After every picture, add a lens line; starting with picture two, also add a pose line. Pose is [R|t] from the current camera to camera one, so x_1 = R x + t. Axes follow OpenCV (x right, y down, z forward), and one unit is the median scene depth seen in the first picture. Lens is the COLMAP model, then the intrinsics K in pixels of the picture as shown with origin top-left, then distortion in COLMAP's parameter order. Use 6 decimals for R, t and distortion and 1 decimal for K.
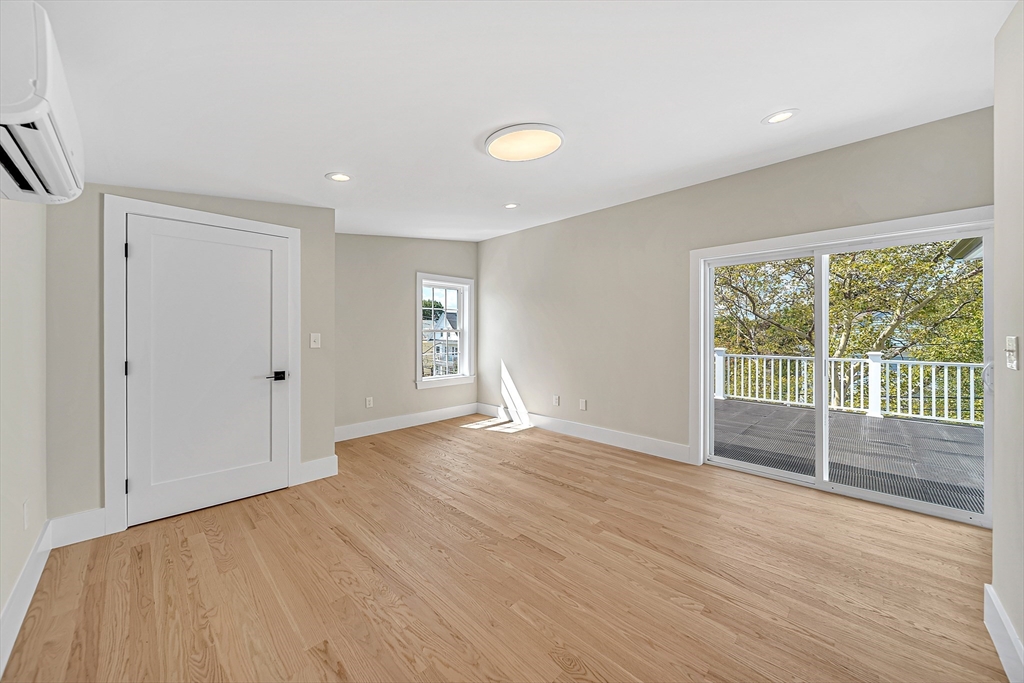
lens RADIAL K [[369.9, 0, 513.8], [0, 369.9, 332.8], [0, 0, 1]] dist [0.000060, -0.000013]
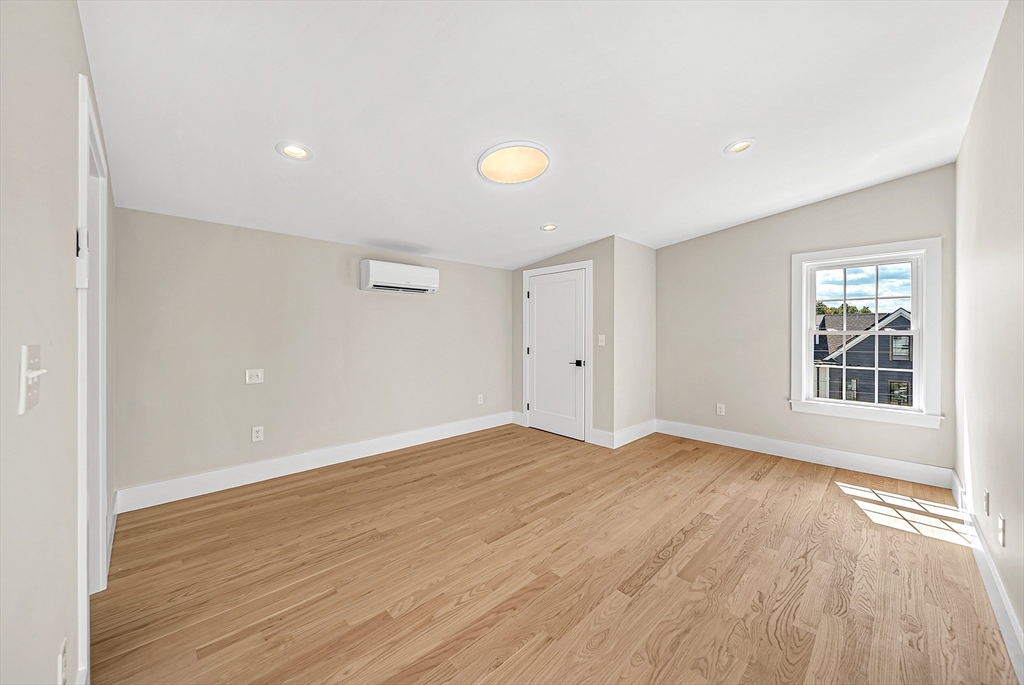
lens RADIAL K [[369.9, 0, 513.8], [0, 369.9, 333.8], [0, 0, 1]] dist [0.000060, -0.000013]
pose [[-0.027766, -0.000964, -0.999614, 0.910513], [-0.002895, 0.999995, -0.000883, -0.000294], [0.999610, 0.002870, -0.027769, 0.829705]]
